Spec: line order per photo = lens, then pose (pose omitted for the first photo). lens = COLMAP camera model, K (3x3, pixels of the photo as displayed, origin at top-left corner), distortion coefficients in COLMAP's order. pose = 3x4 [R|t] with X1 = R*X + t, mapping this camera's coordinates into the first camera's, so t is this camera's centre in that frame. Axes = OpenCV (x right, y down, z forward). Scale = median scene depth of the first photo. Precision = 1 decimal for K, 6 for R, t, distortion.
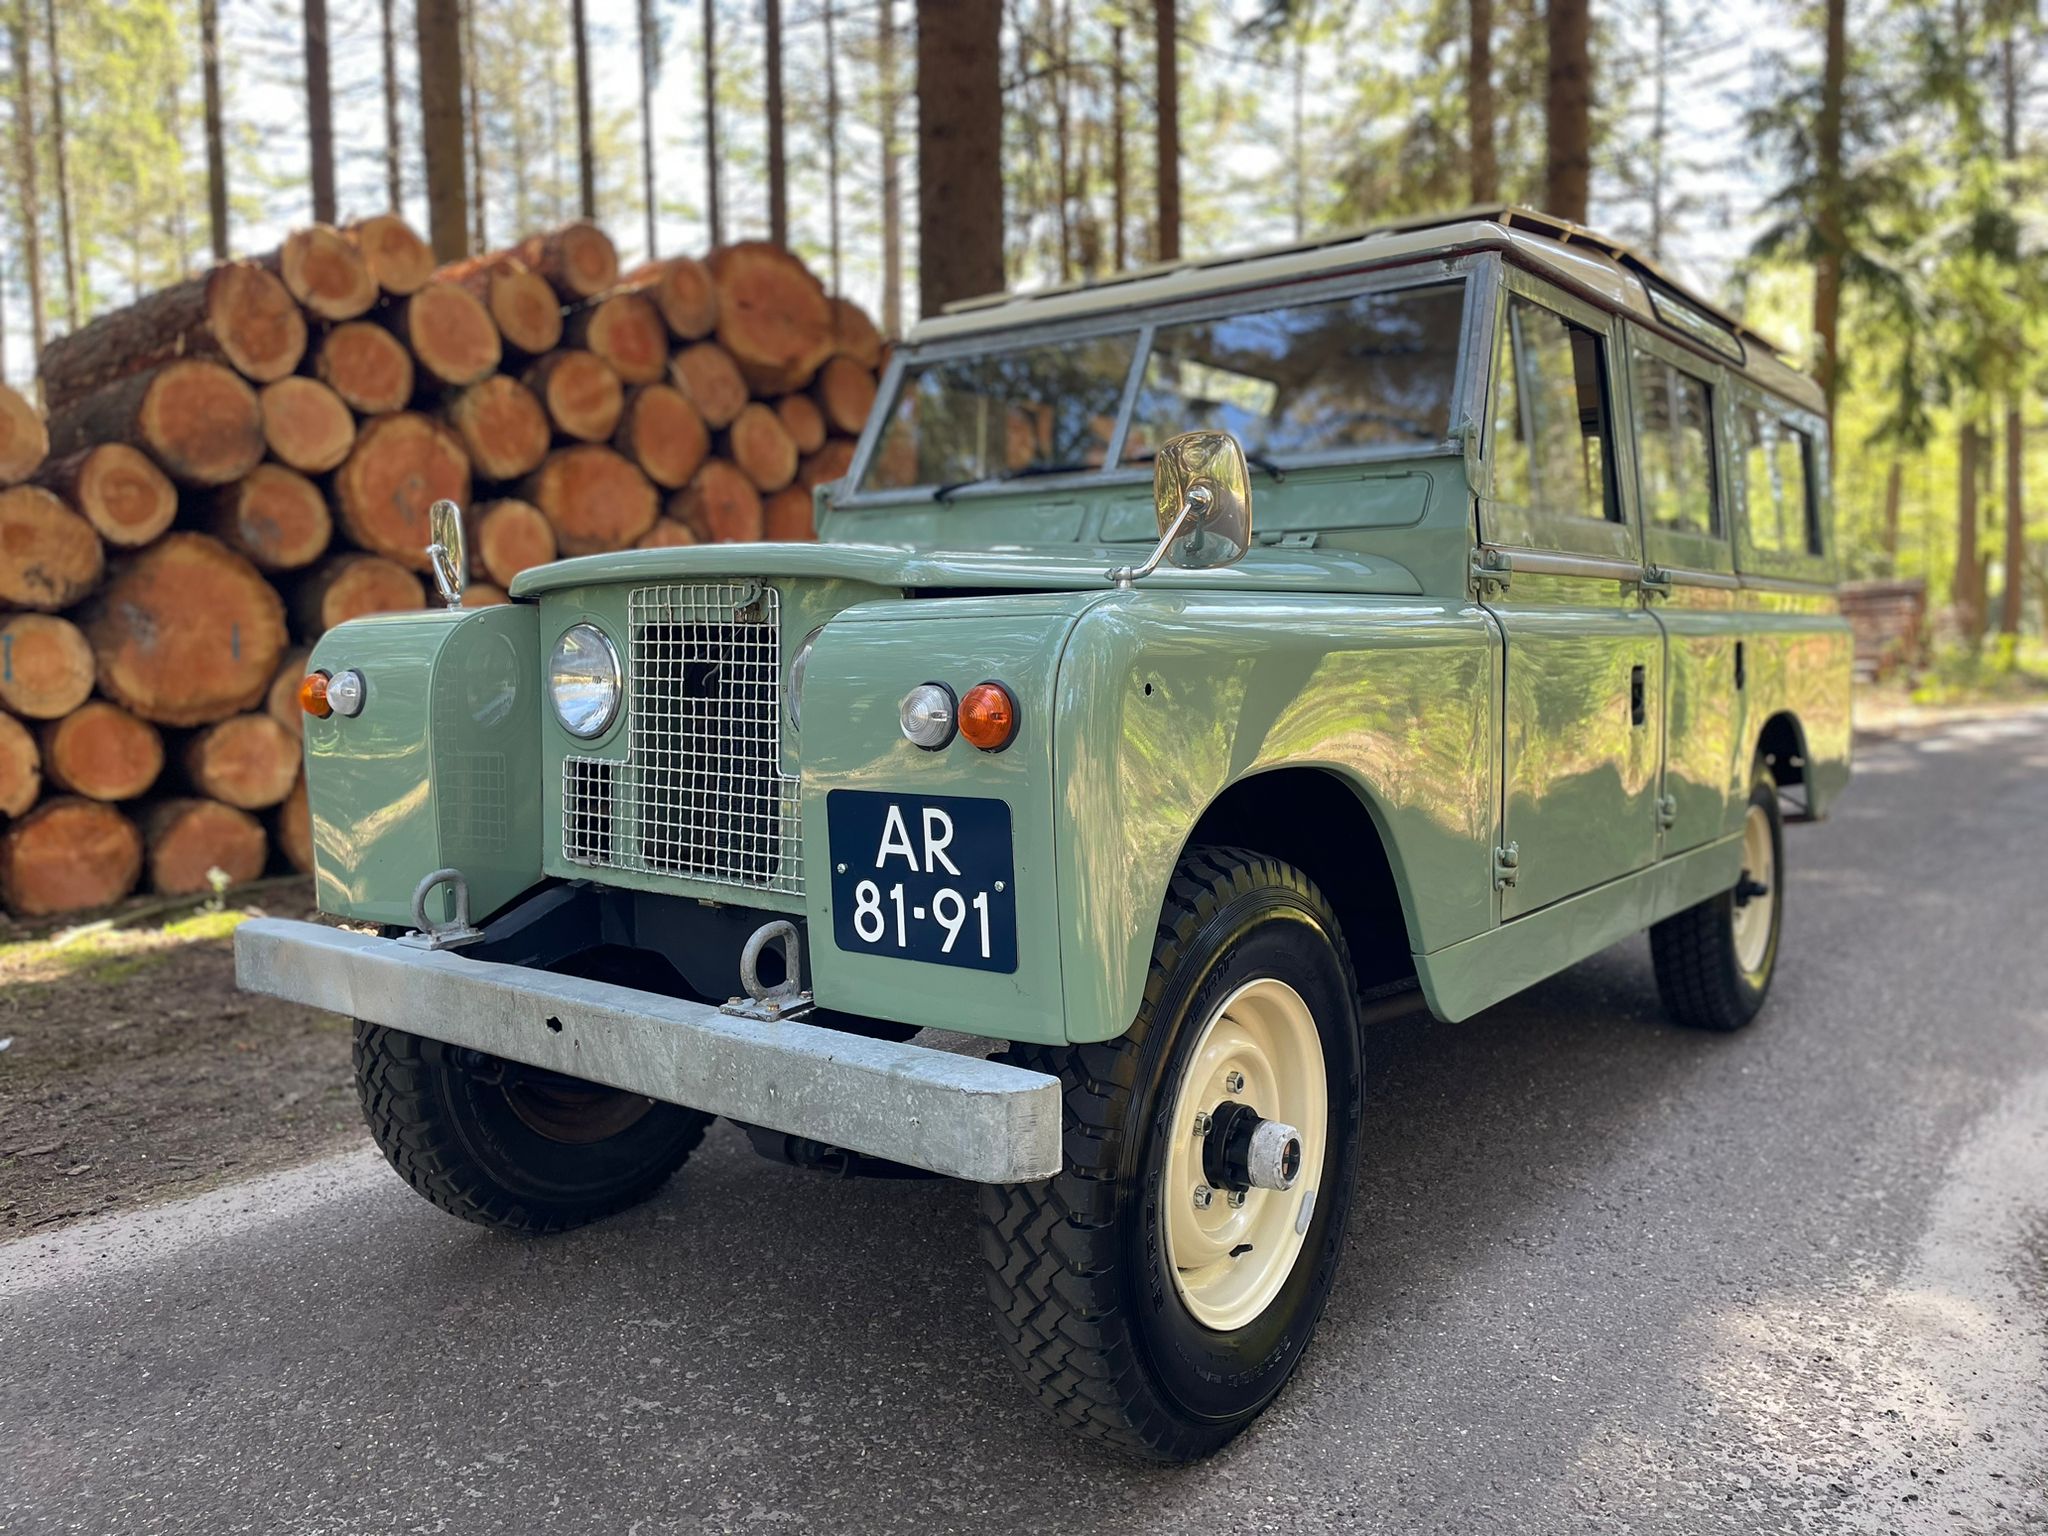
lens RADIAL K [[1554.4, 0, 1028.0], [0, 1554.4, 743.5], [0, 0, 1]] dist [-0.007903, -0.007449]
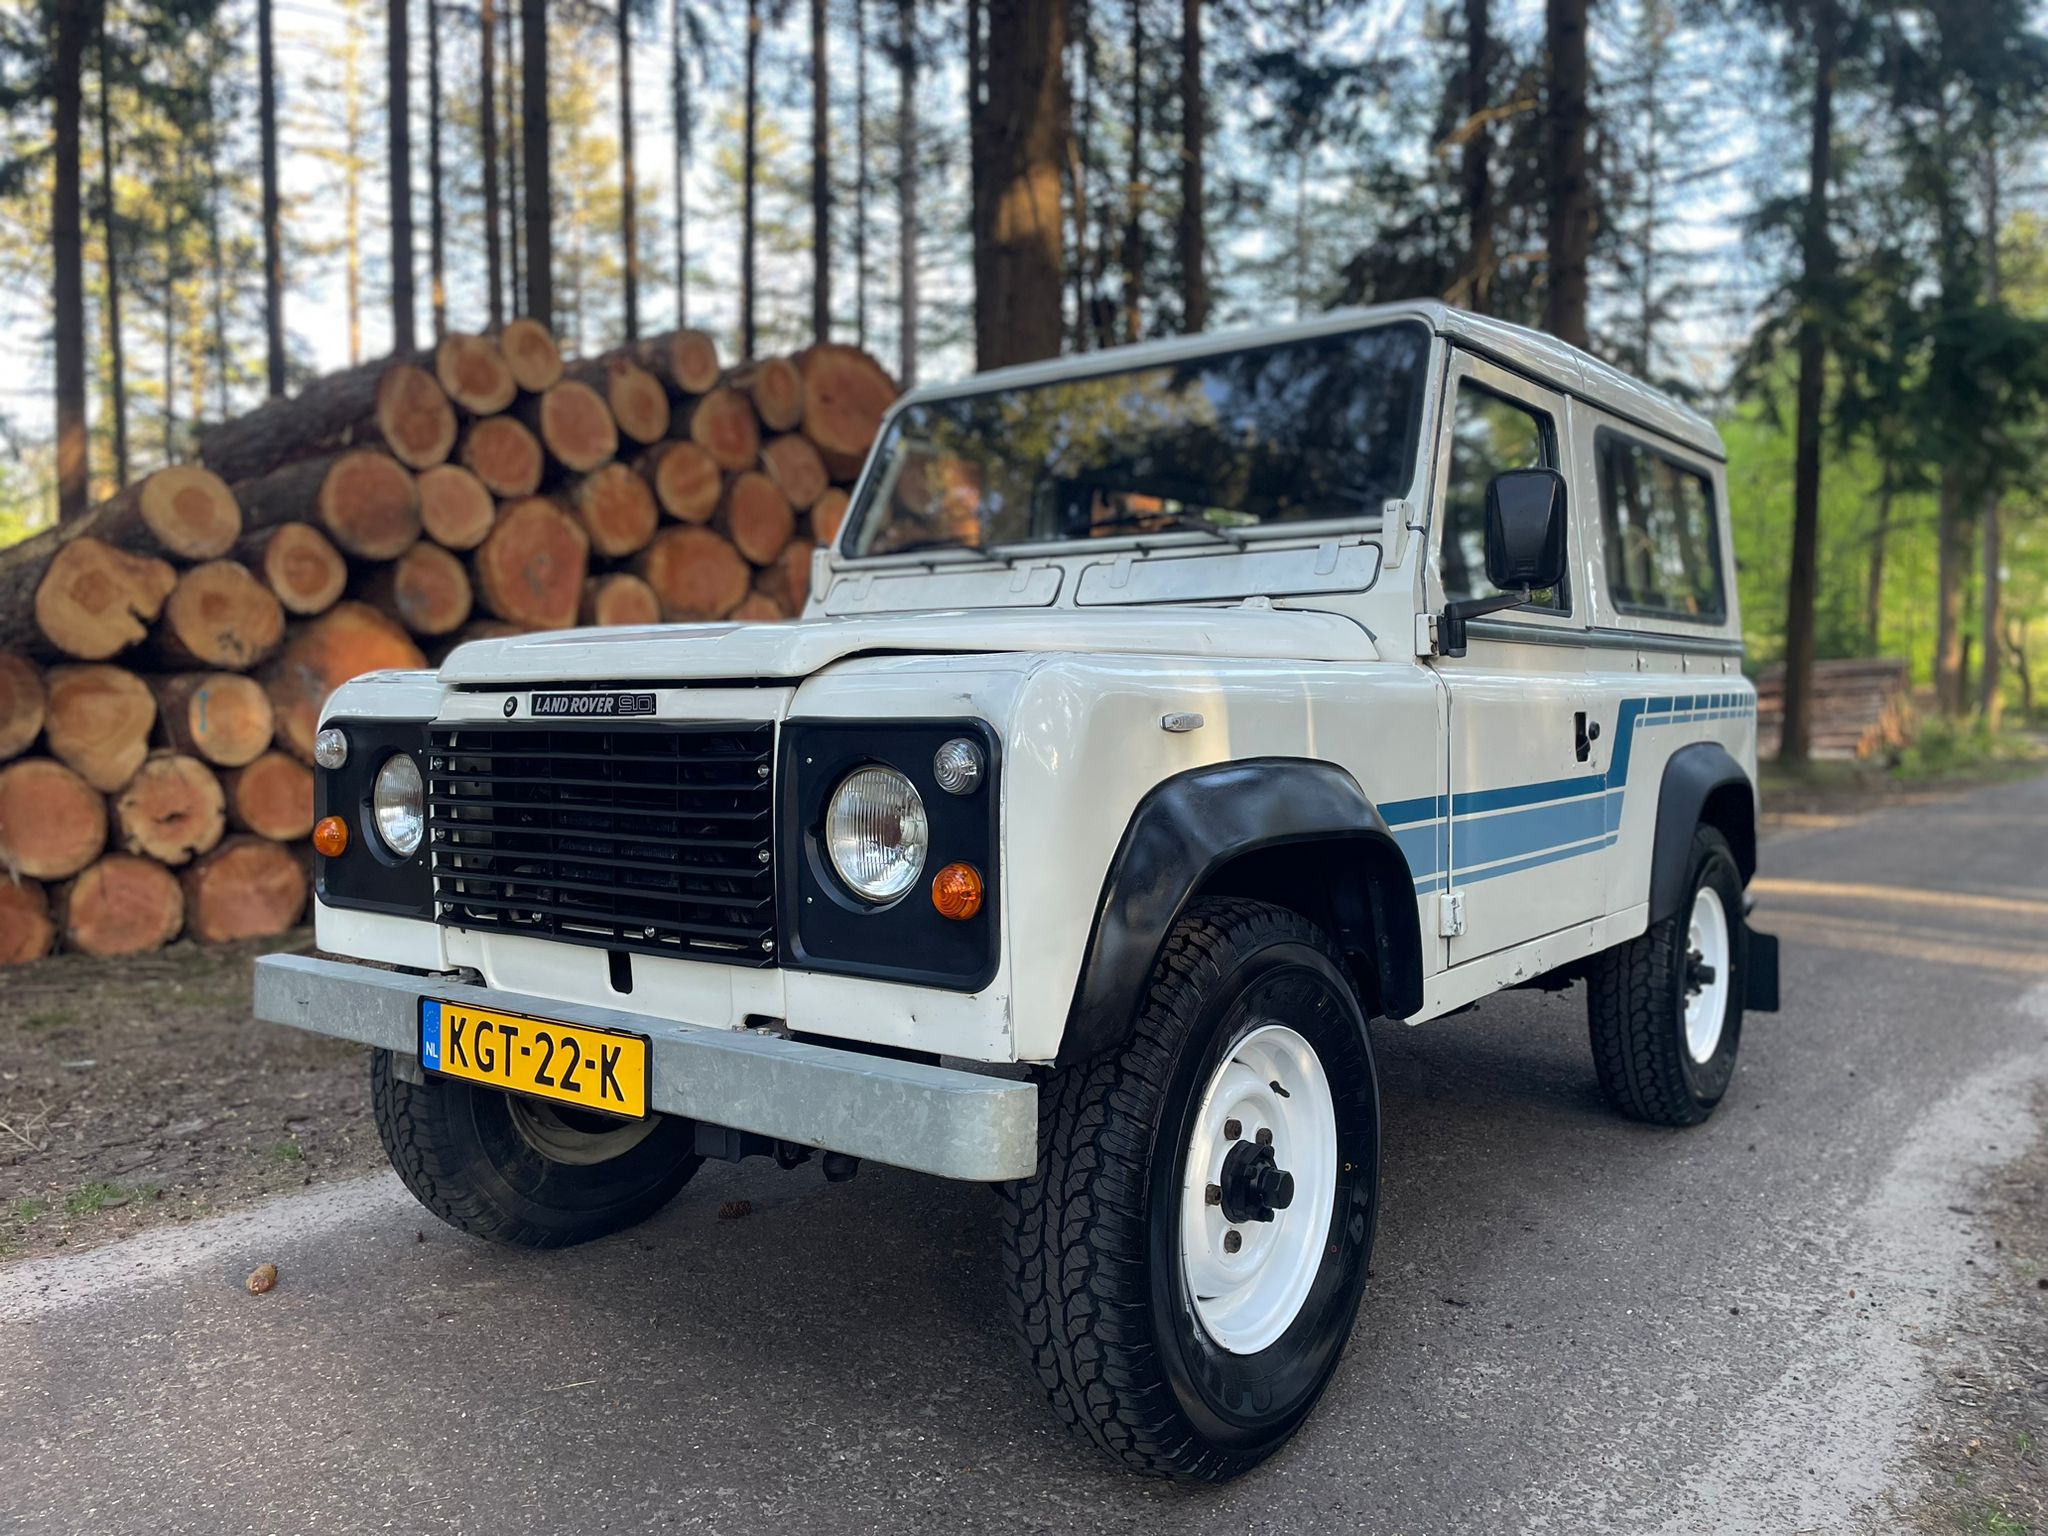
lens RADIAL K [[1604.4, 0, 982.2], [0, 1604.4, 764.9], [0, 0, 1]] dist [0.005684, -0.001599]
pose [[0.999914, 0.013047, -0.001372, -0.077785], [-0.013078, 0.999578, -0.025952, 0.005738], [0.001033, 0.025968, 0.999662, -0.152863]]
